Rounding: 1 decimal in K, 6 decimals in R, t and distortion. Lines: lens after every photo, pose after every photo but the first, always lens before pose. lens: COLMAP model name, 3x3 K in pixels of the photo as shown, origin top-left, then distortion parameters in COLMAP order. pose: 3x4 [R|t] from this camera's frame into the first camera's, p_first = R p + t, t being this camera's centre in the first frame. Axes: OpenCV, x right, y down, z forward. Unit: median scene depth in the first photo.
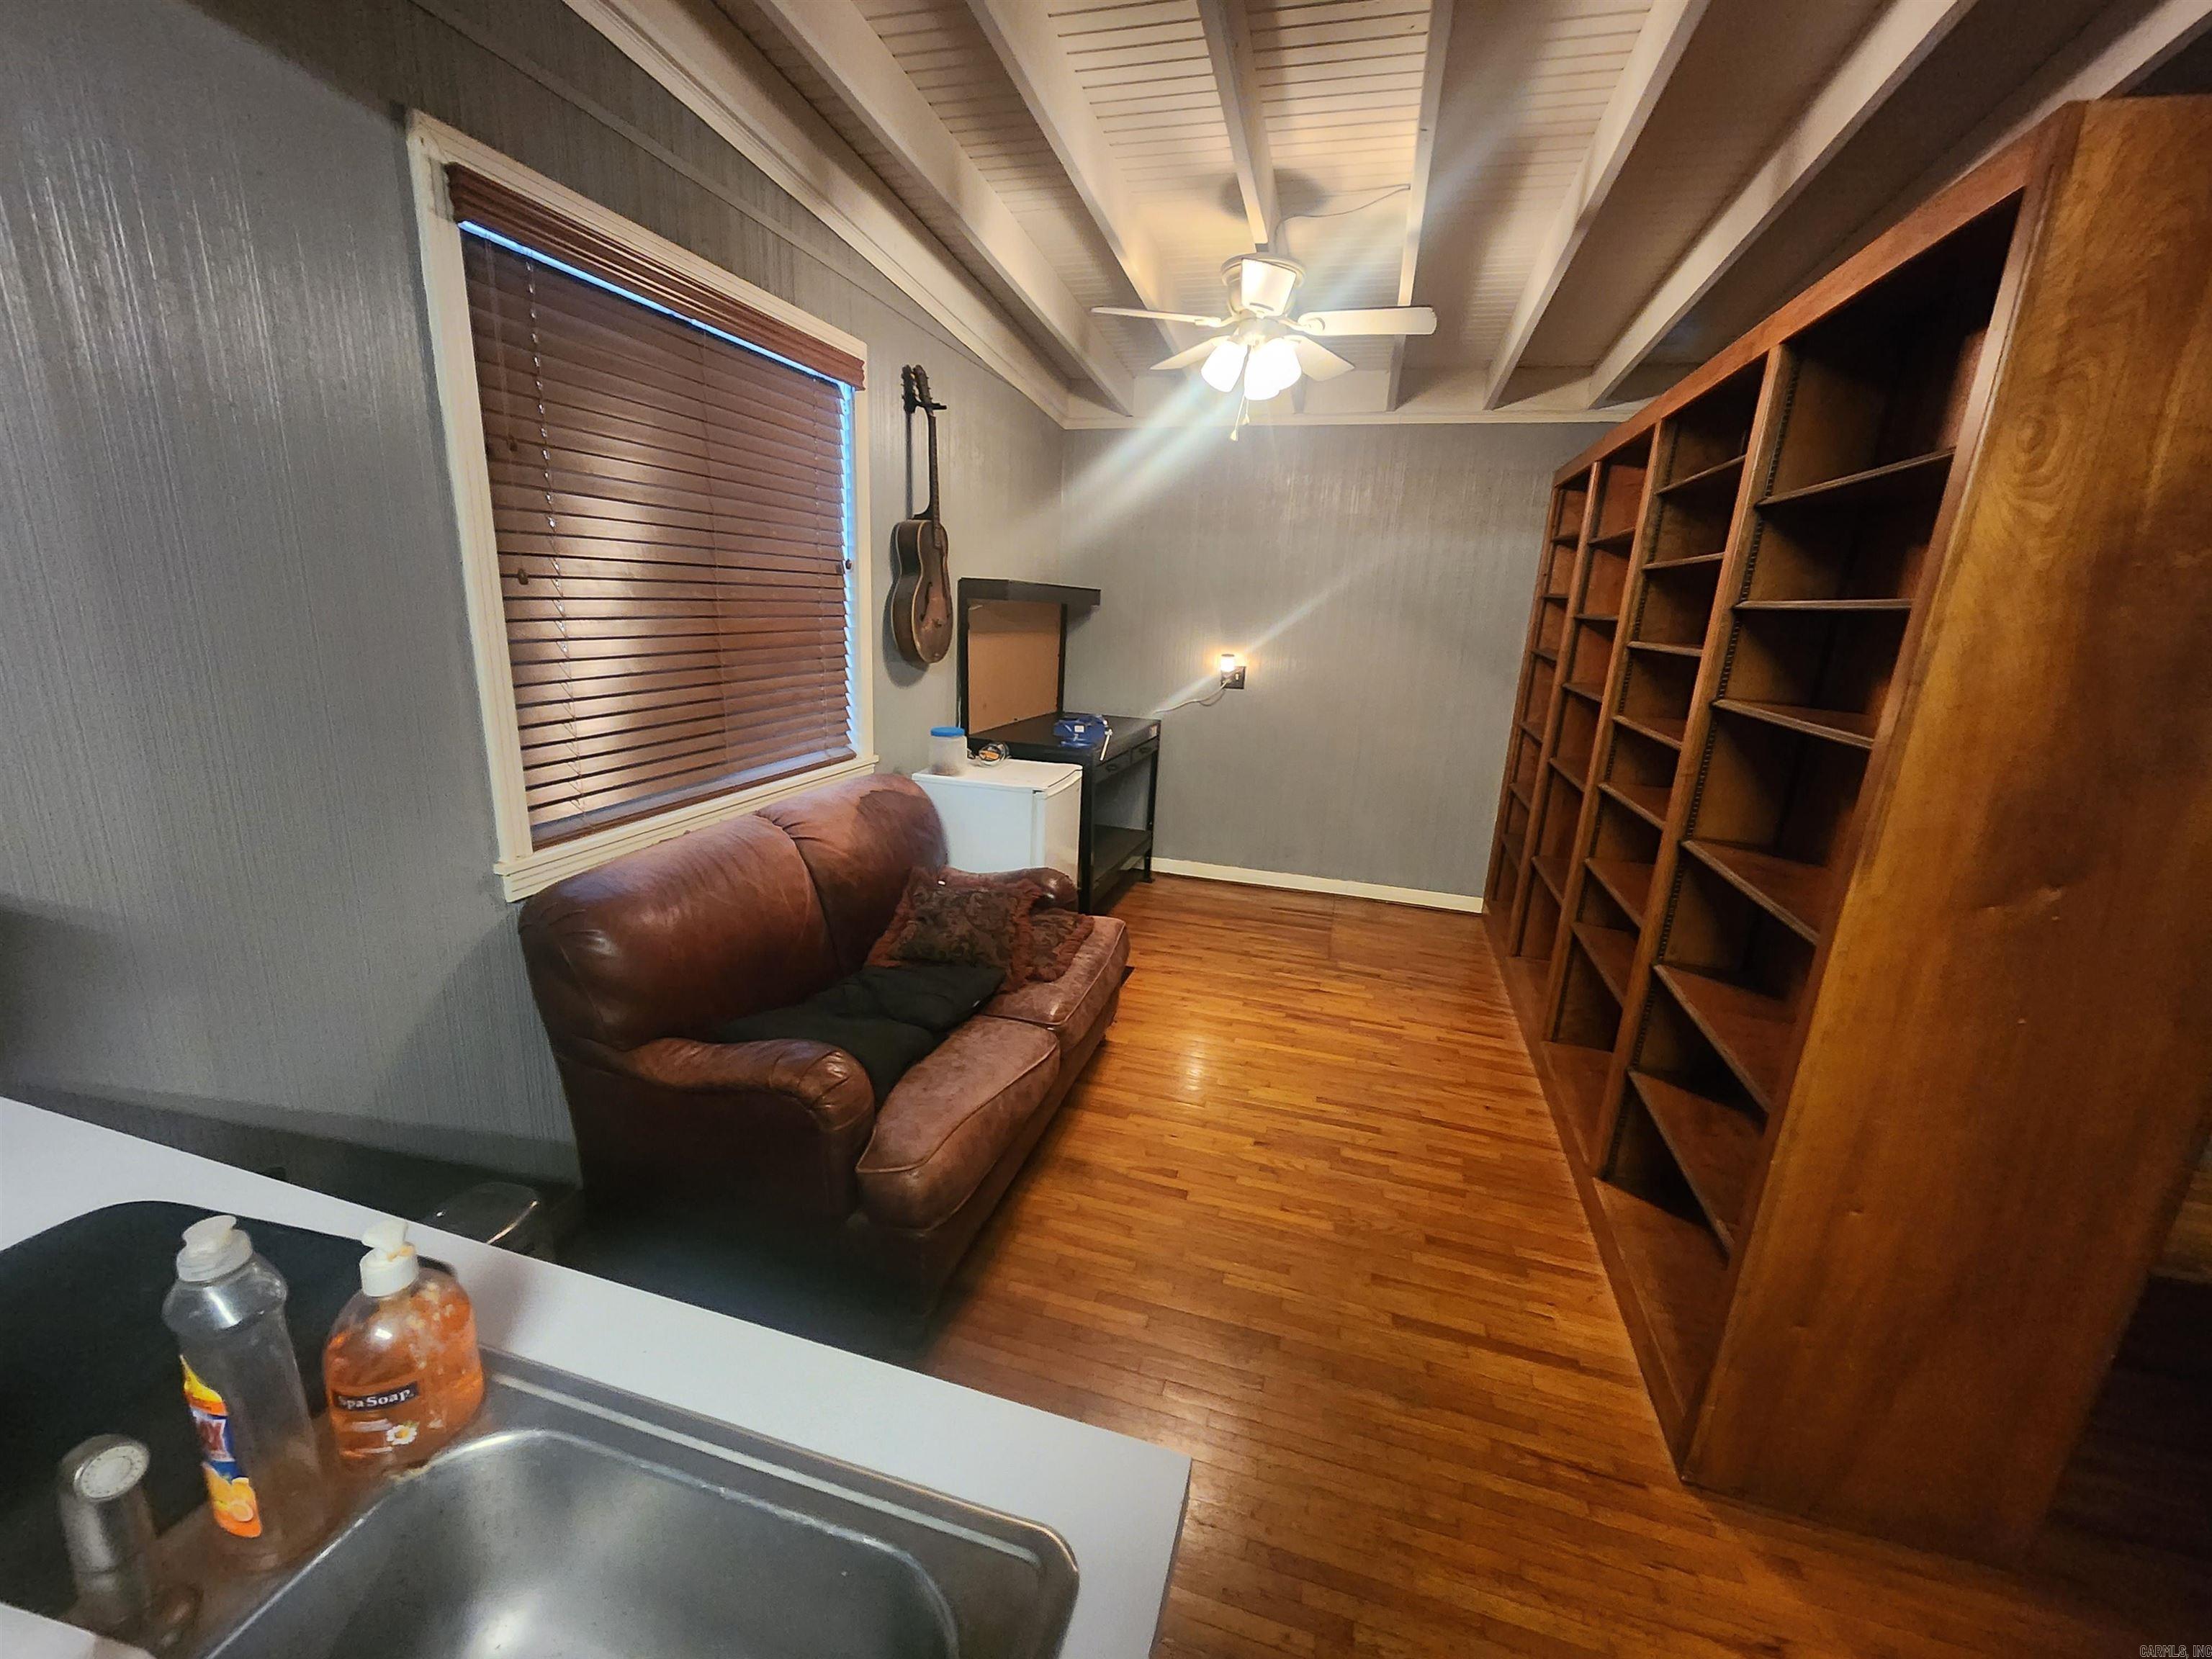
lens RADIAL K [[876.3, 0, 1106.0], [0, 876.3, 829.5], [0, 0, 1]] dist [0.000792, 0.000010]
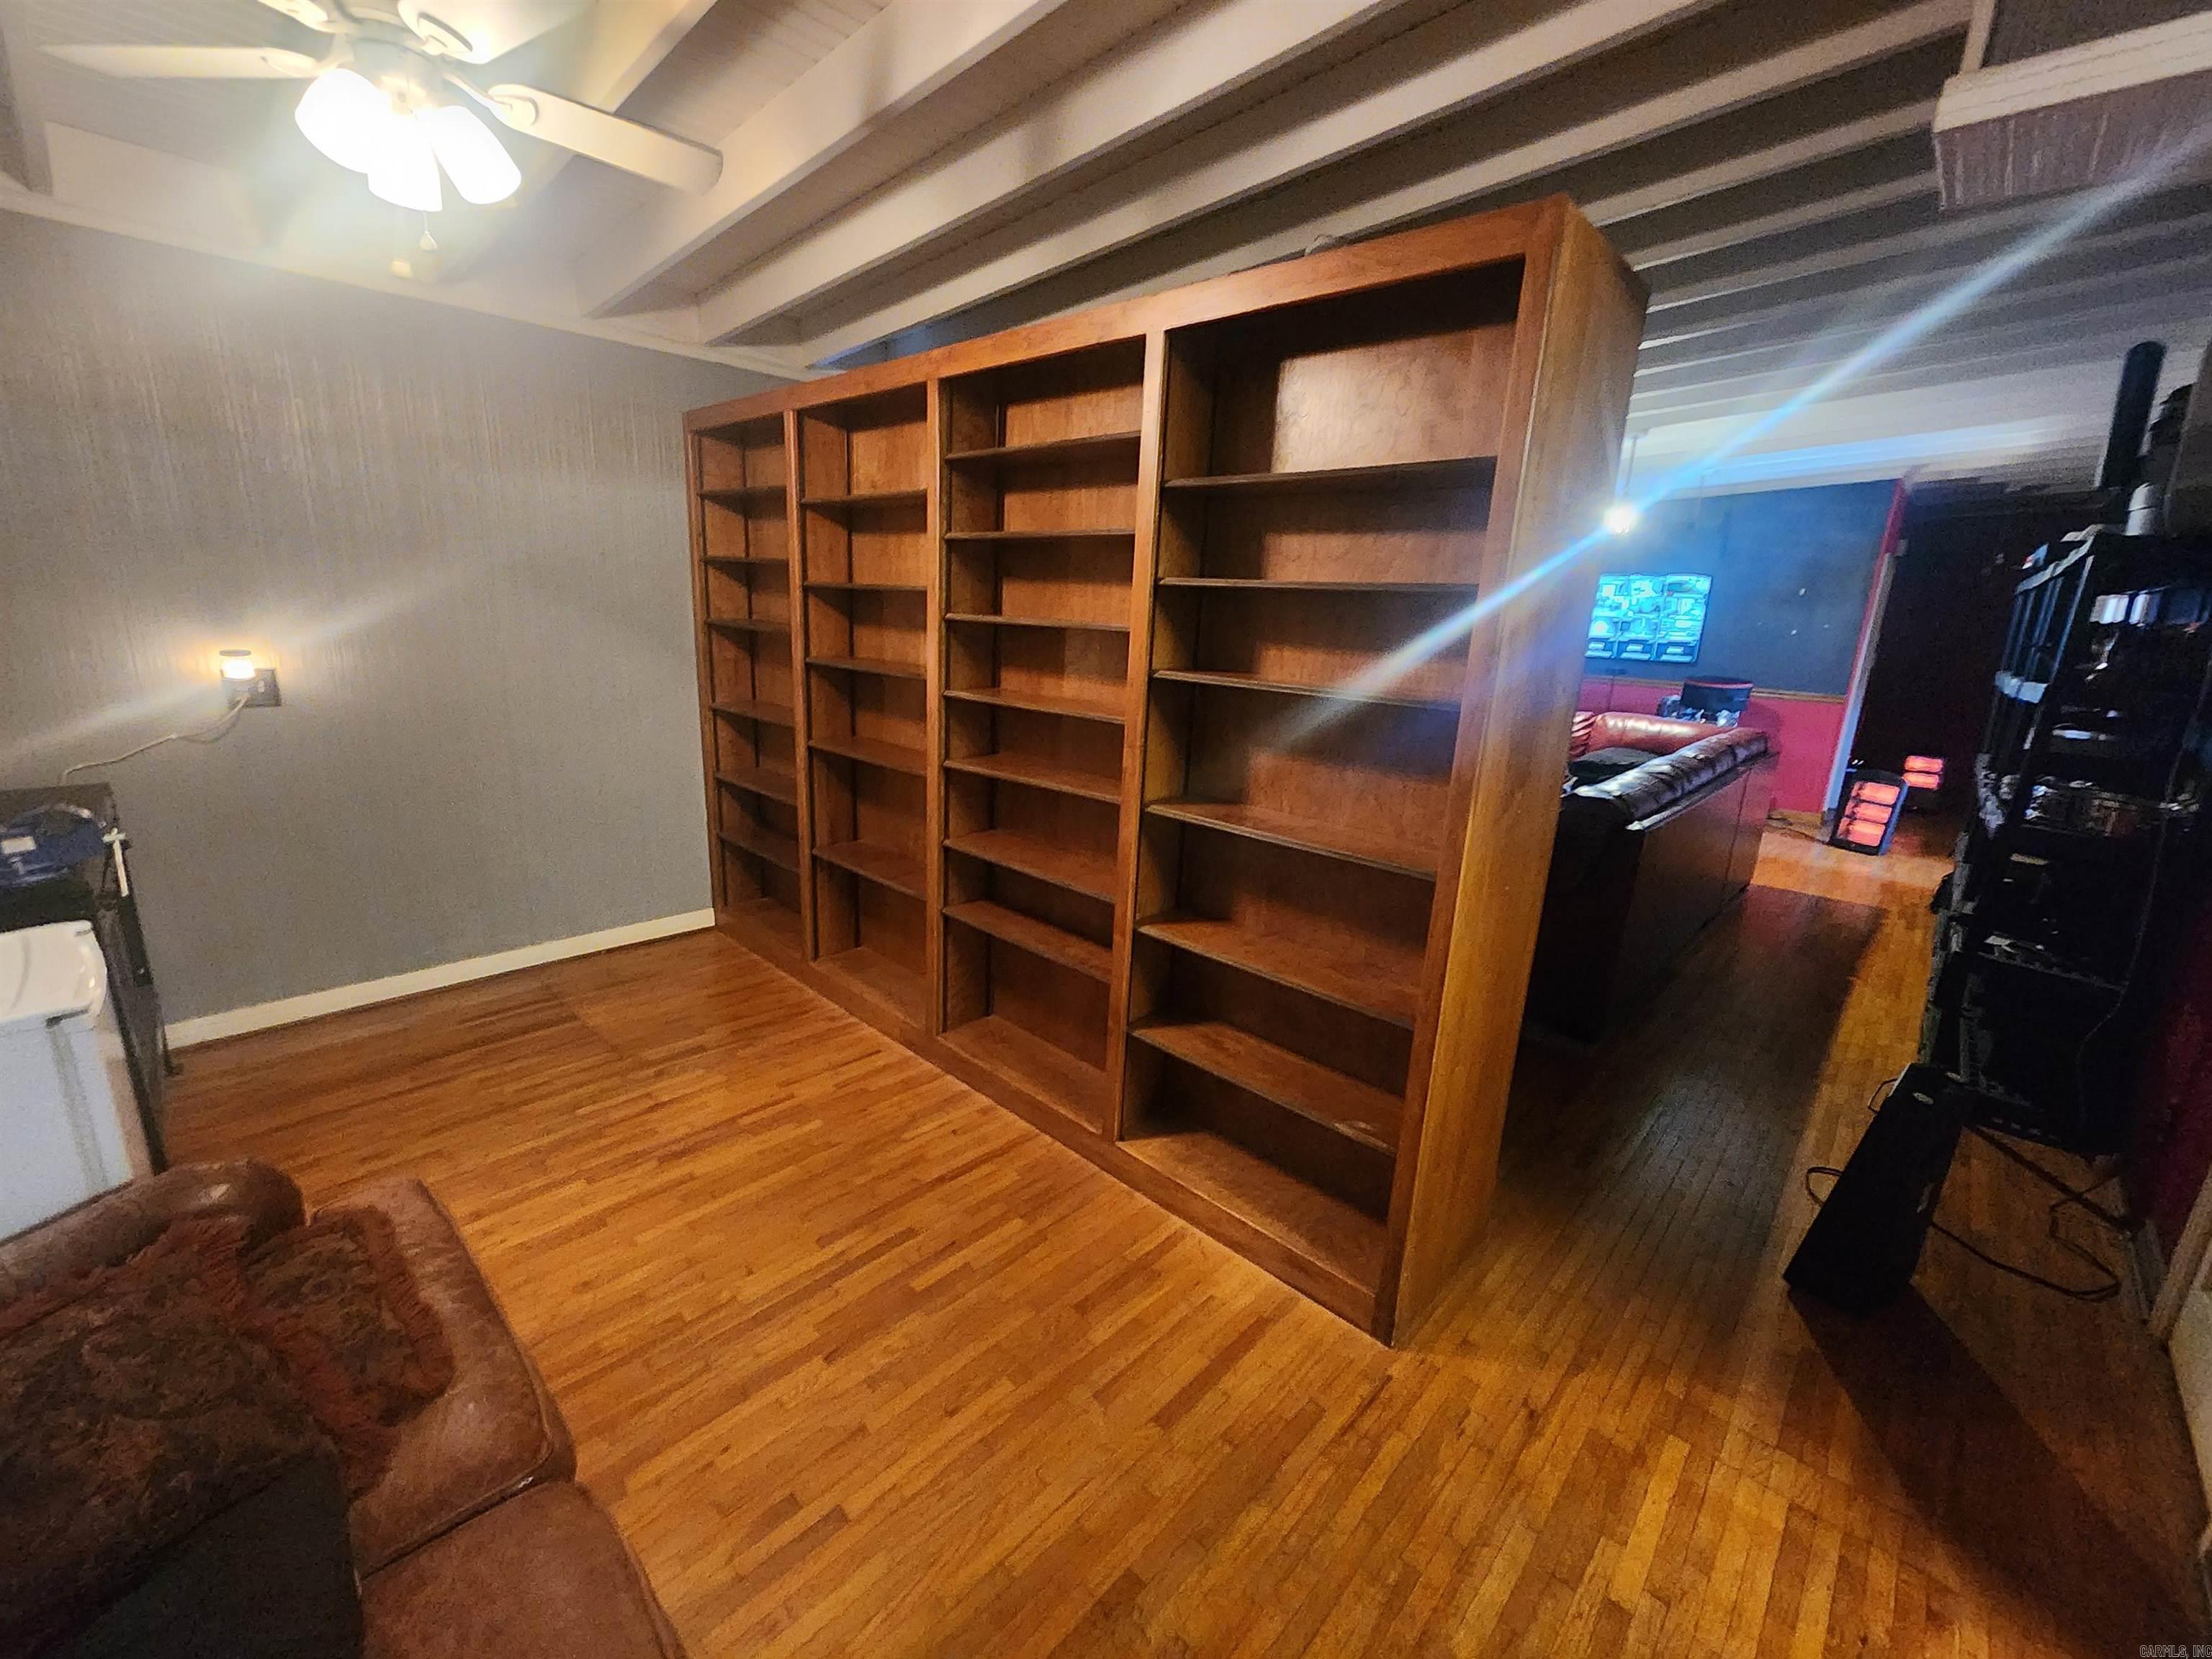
lens RADIAL K [[888.4, 0, 1106.0], [0, 888.4, 829.5], [0, 0, 1]] dist [0.001134, -0.000310]
pose [[0.475925, -0.244606, 0.844786, -0.167086], [0.206848, 0.964732, 0.162805, -0.090426], [-0.854816, 0.097259, 0.509736, 0.312903]]
